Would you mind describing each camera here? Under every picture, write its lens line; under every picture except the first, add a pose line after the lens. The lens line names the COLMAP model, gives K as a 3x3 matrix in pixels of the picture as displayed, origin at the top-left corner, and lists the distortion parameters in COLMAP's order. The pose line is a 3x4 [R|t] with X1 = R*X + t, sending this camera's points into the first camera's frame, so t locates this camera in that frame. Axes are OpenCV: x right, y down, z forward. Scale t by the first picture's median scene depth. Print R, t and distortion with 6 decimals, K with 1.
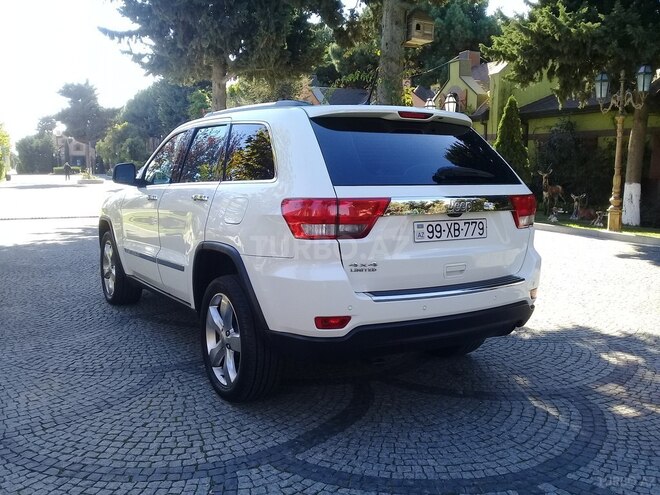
lens RADIAL K [[609.0, 0, 330.1], [0, 609.0, 254.2], [0, 0, 1]] dist [-0.008863, 0.000000]
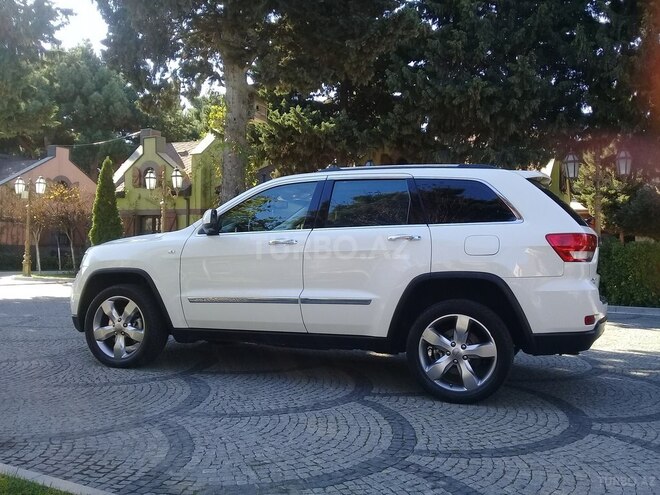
lens RADIAL K [[609.0, 0, 334.8], [0, 609.0, 249.6], [0, 0, 1]] dist [-0.008863, 0.000000]
pose [[0.797851, 0.014455, 0.602681, -1.043211], [0.067534, 0.991277, -0.113180, 0.054191], [-0.599059, 0.131002, 0.789915, 0.157710]]
